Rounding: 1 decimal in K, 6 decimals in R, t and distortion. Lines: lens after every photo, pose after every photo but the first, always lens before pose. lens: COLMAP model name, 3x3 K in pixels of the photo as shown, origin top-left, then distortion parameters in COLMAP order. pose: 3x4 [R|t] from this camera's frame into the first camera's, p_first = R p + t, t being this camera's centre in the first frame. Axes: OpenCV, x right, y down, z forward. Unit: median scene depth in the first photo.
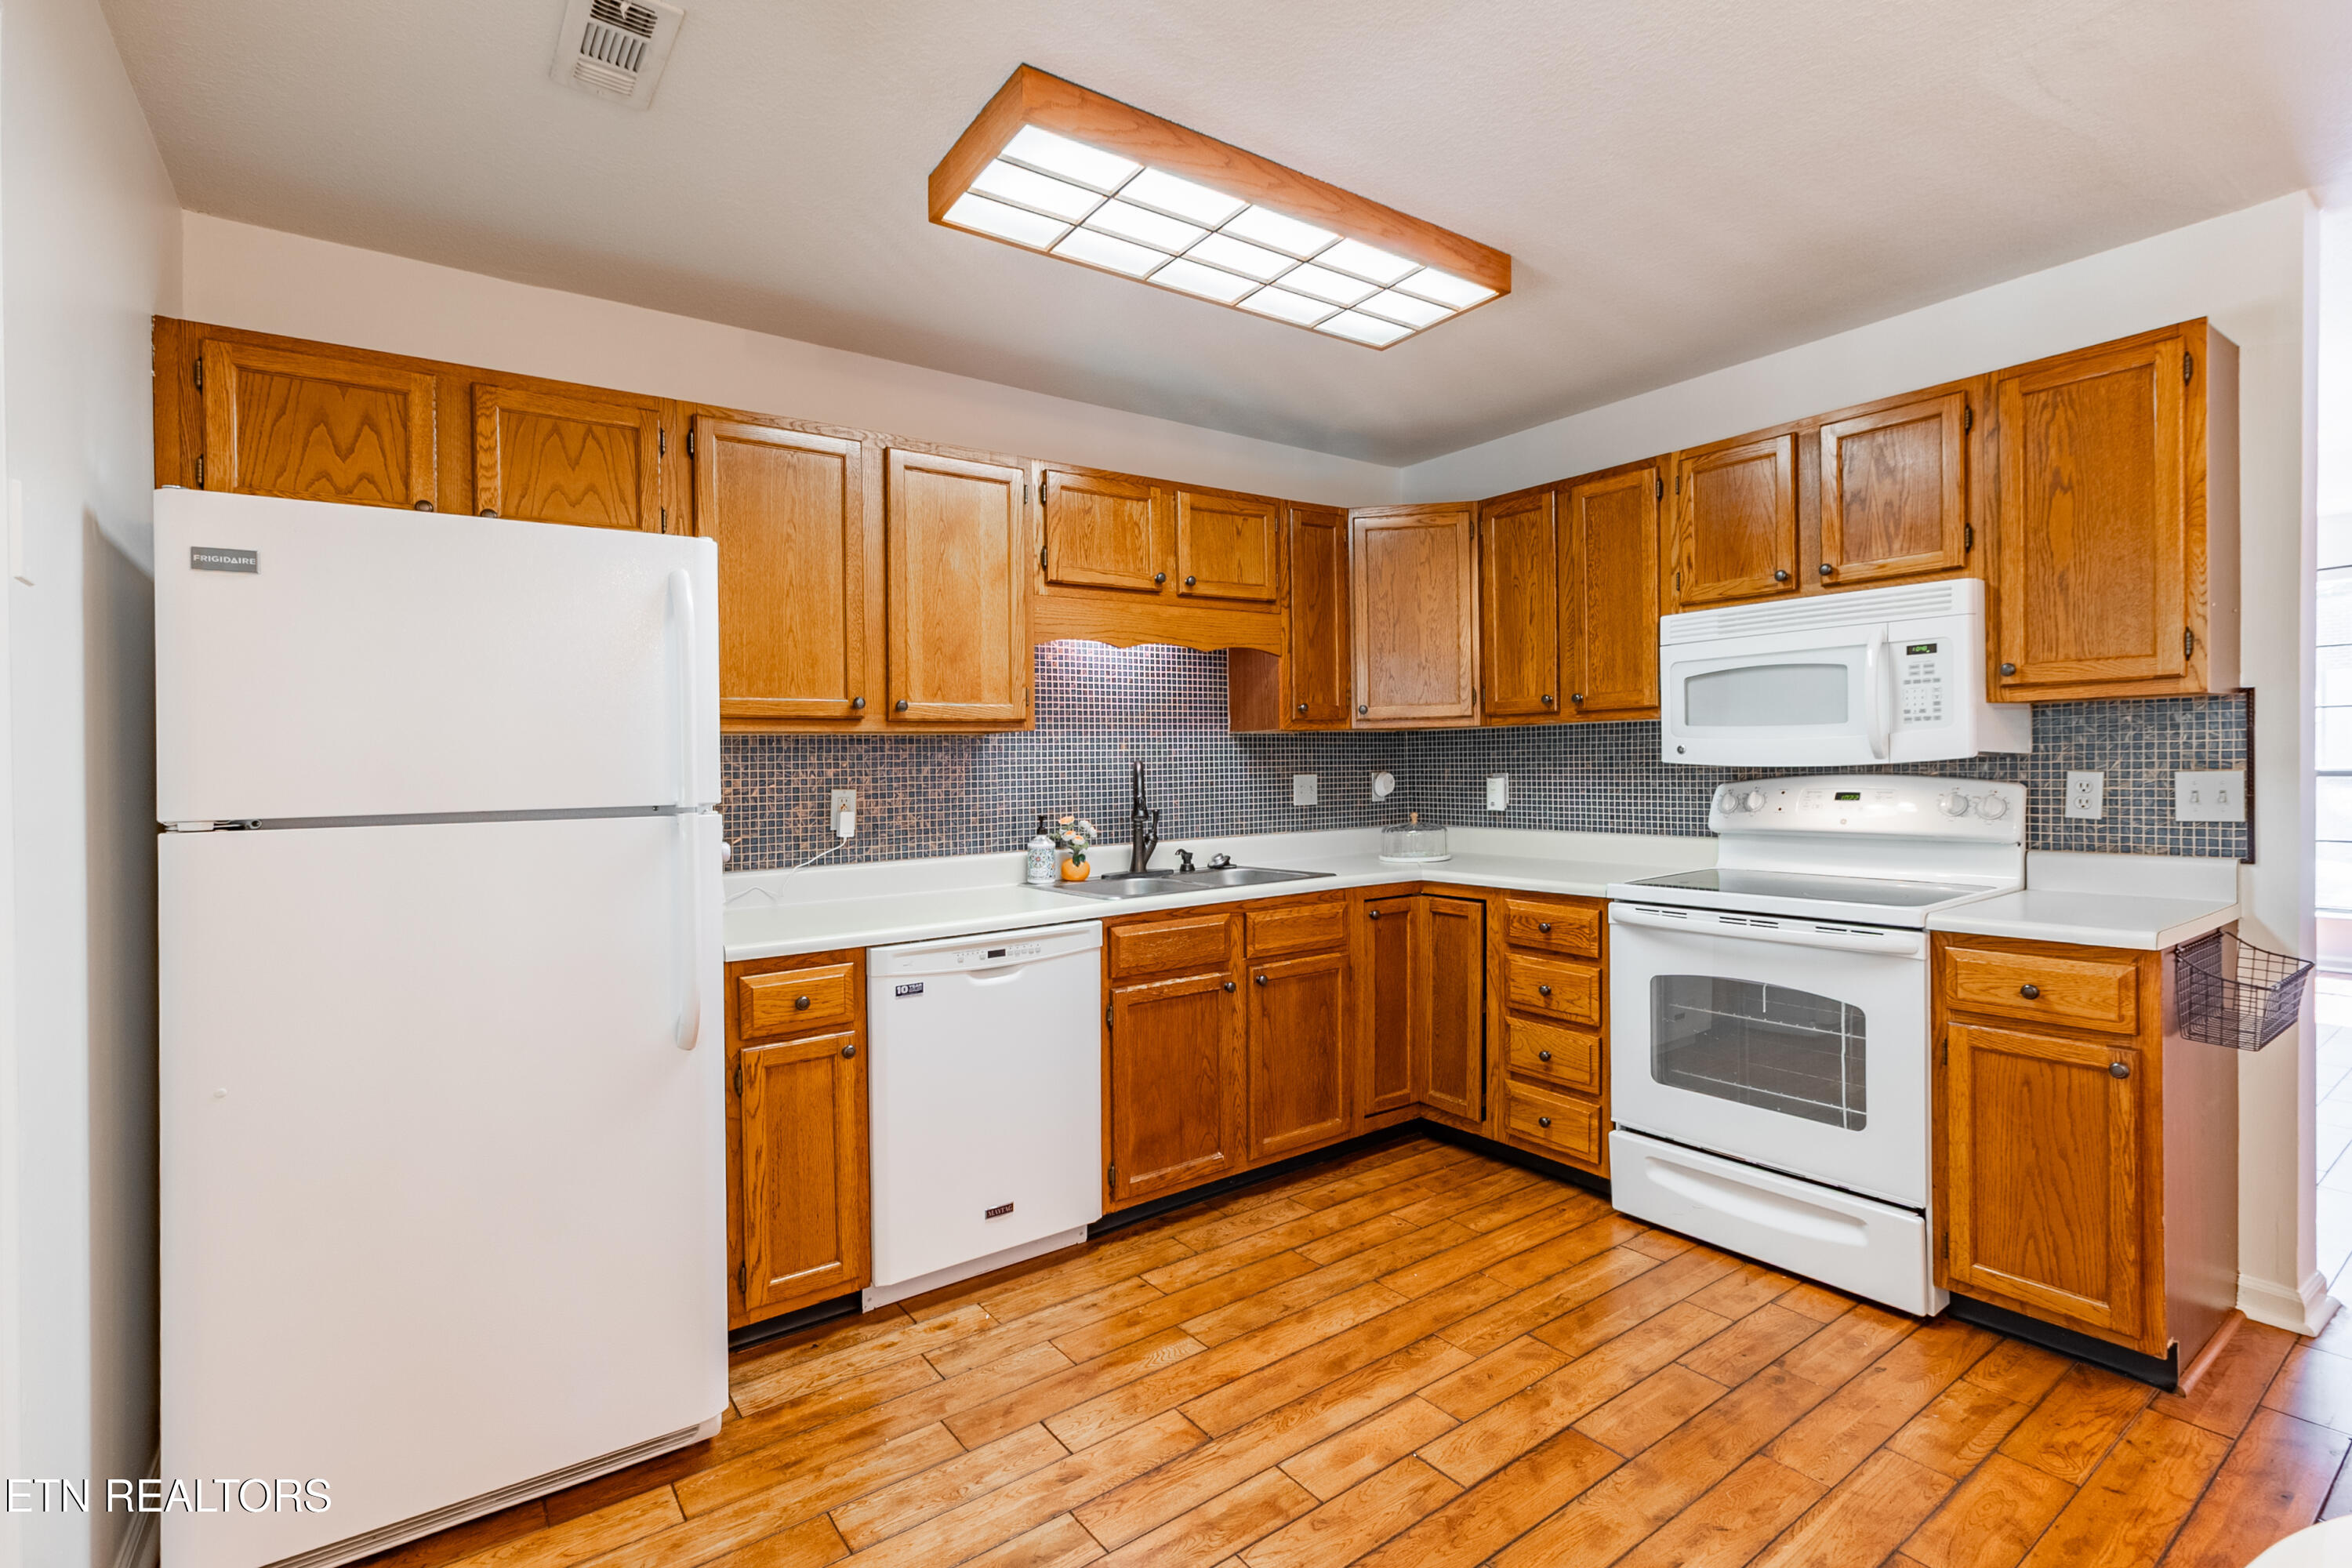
lens RADIAL K [[1084.8, 0, 1176.0], [0, 1084.8, 784.0], [0, 0, 1]] dist [-0.001403, 0.000243]
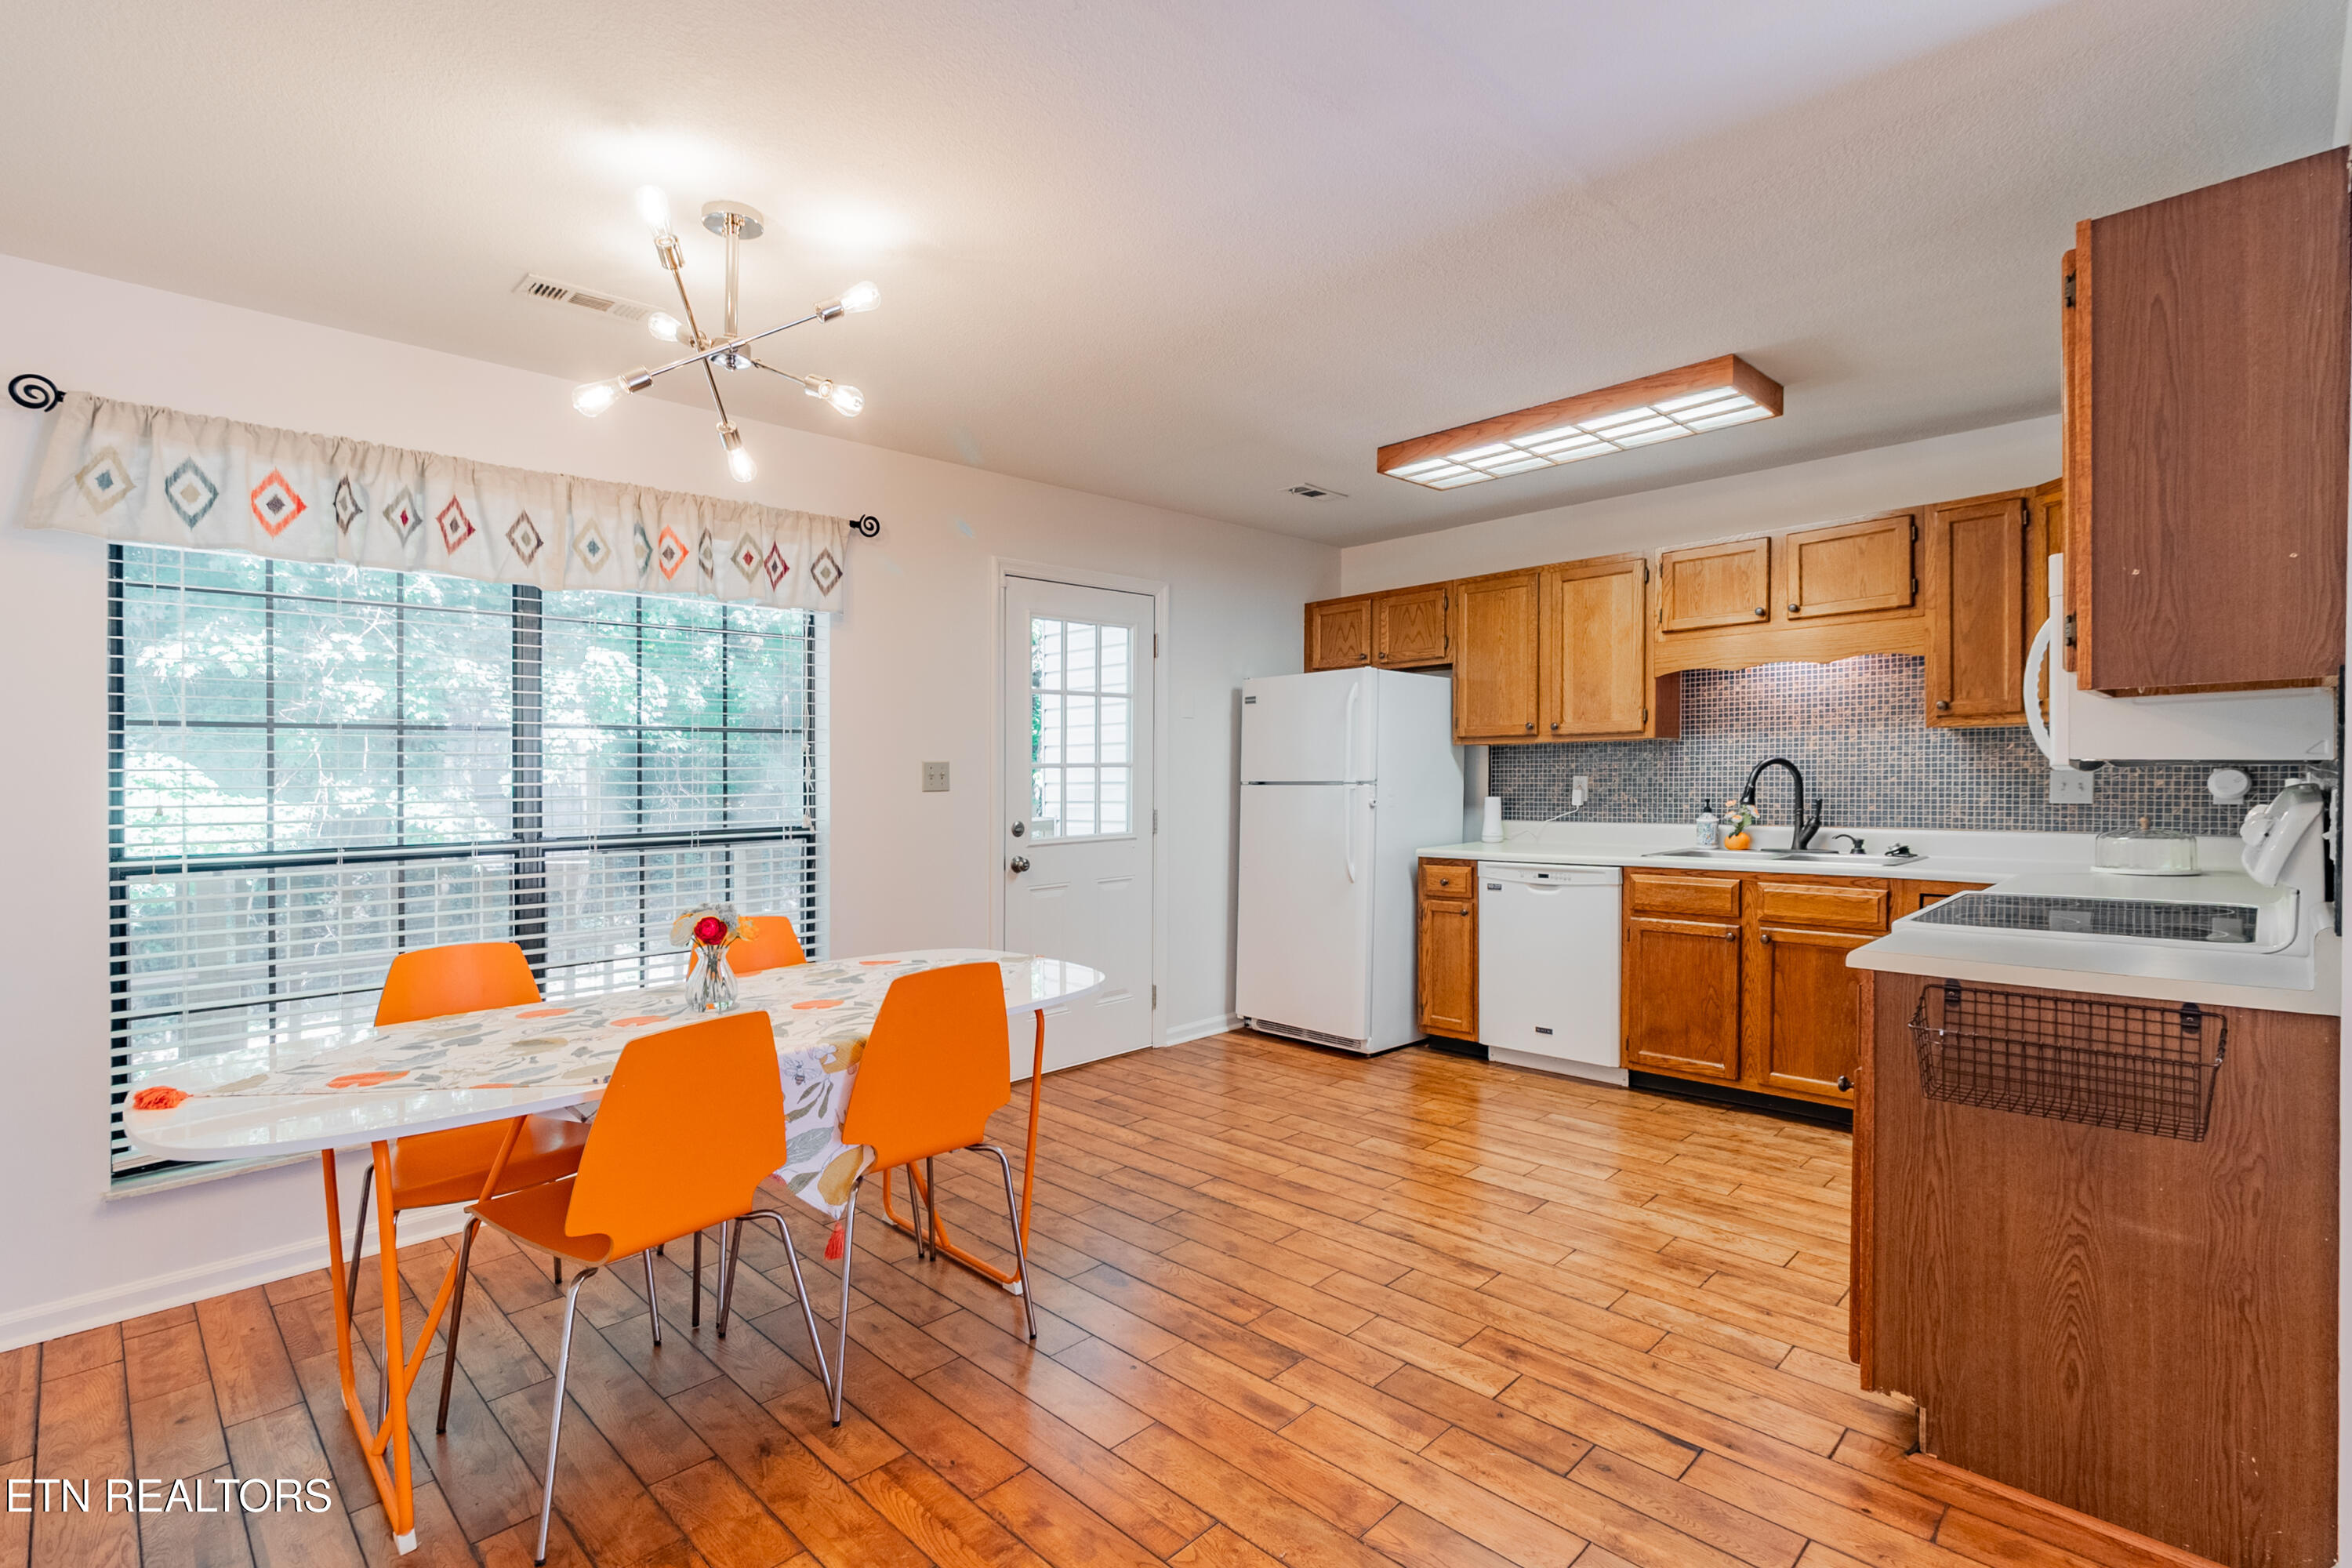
lens RADIAL K [[1096.5, 0, 1178.2], [0, 1096.5, 762.2], [0, 0, 1]] dist [-0.001106, 0.000902]
pose [[0.150635, 0.011694, -0.988520, 1.289684], [-0.001953, 0.999932, 0.011531, -0.034718], [0.988588, 0.000194, 0.150647, 0.170819]]
